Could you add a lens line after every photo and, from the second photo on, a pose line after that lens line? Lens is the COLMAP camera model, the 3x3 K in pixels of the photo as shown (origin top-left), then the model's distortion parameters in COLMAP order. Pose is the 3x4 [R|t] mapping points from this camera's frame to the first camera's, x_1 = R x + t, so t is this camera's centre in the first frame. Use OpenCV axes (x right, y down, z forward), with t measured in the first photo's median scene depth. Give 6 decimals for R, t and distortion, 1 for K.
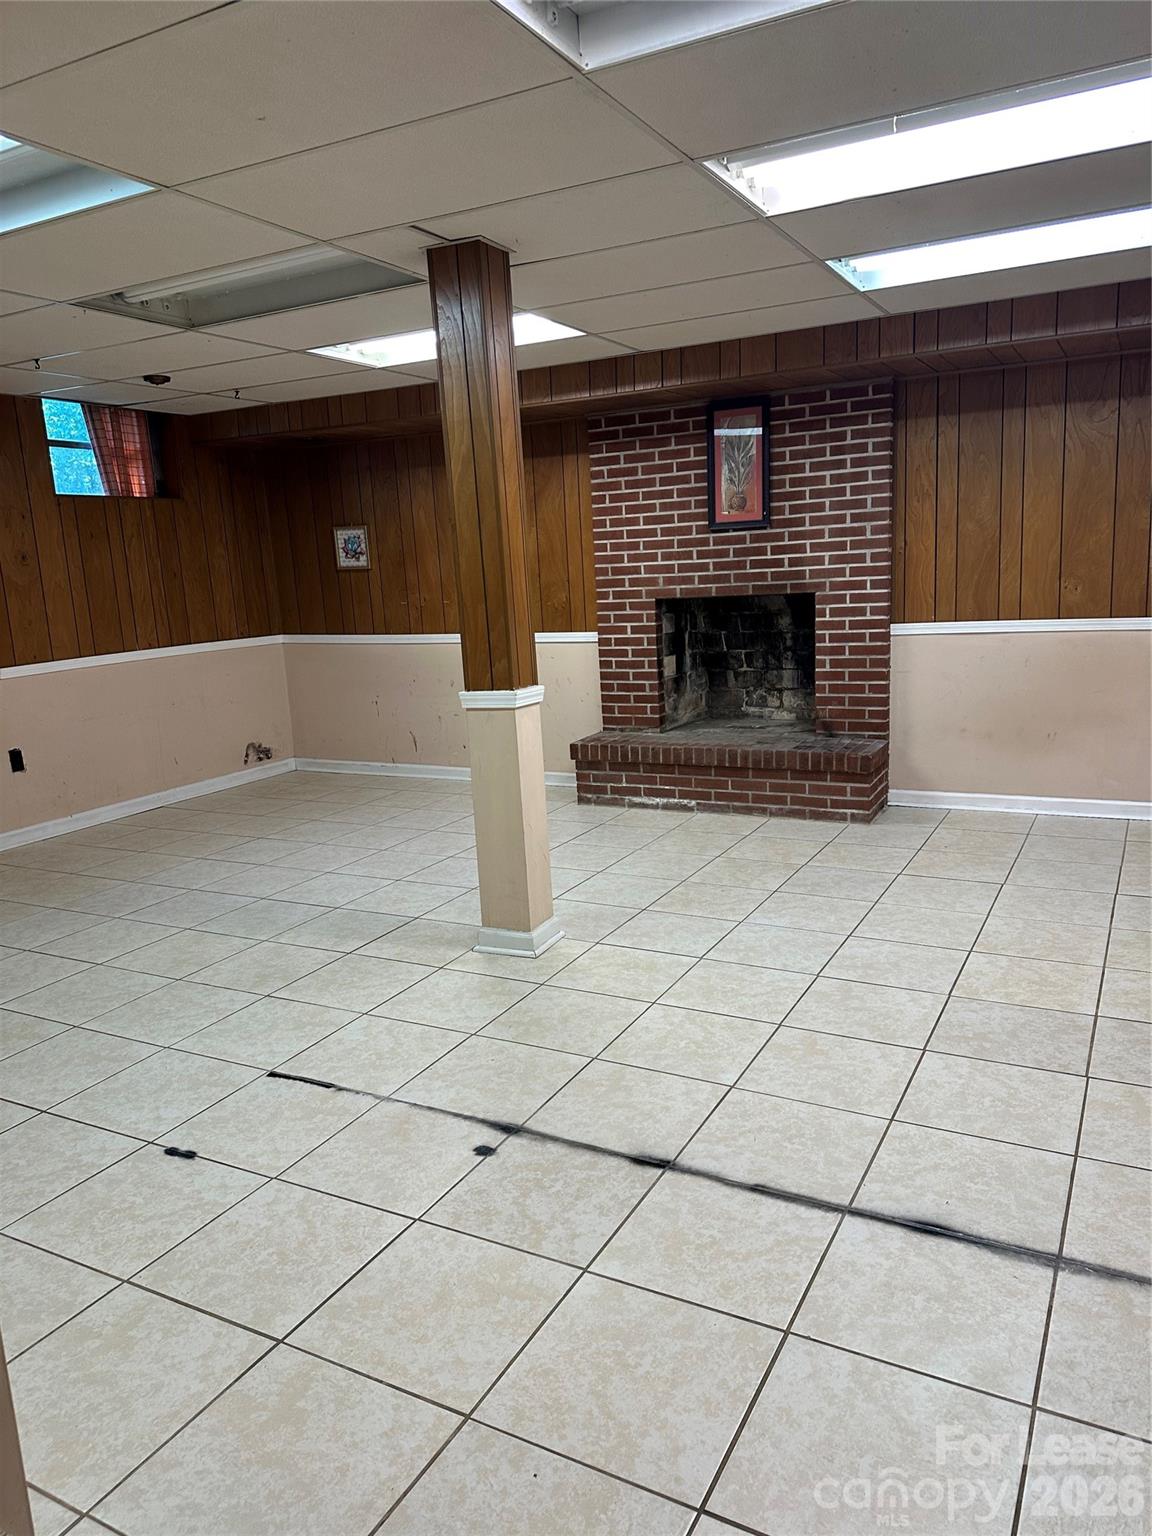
lens RADIAL K [[1071.5, 0, 582.0], [0, 1071.5, 792.7], [0, 0, 1]] dist [0.081210, -0.000619]
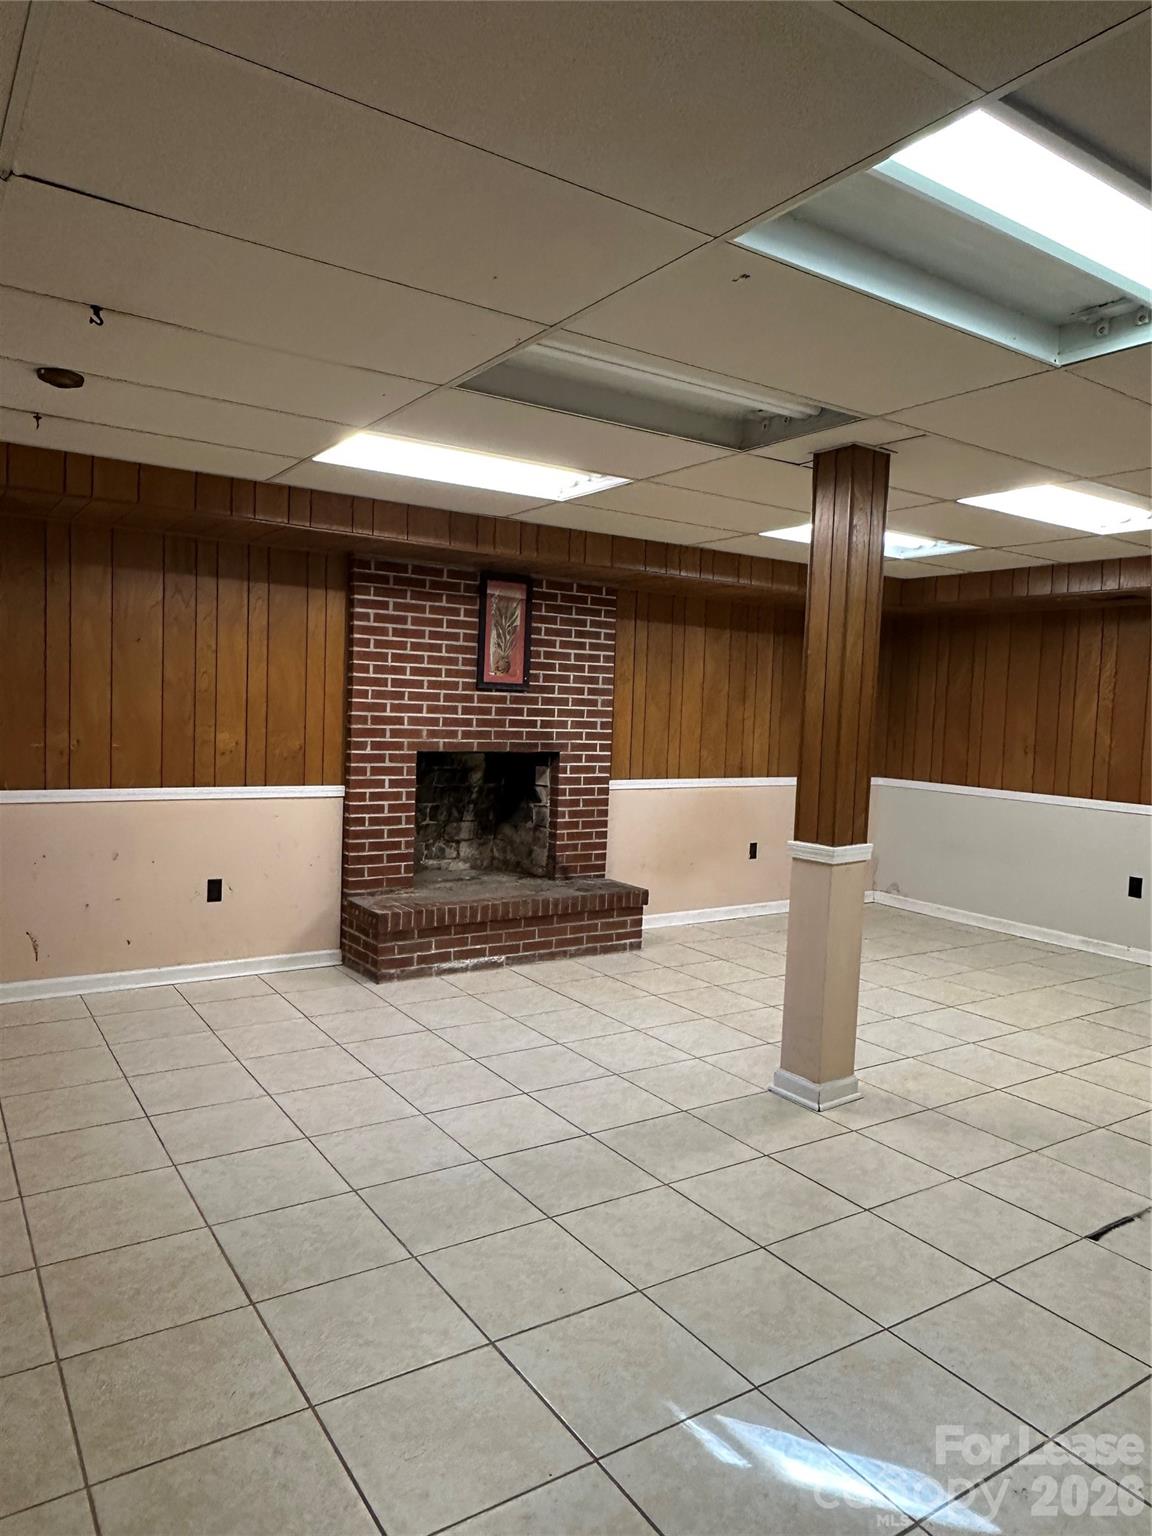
lens RADIAL K [[1038.7, 0, 576.0], [0, 1038.7, 768.0], [0, 0, 1]] dist [0.005625, 0.001168]
pose [[0.466412, 0.013789, 0.884460, -0.719272], [0.125079, 0.988804, -0.081376, -0.077980], [-0.875680, 0.148582, 0.459465, 0.484424]]
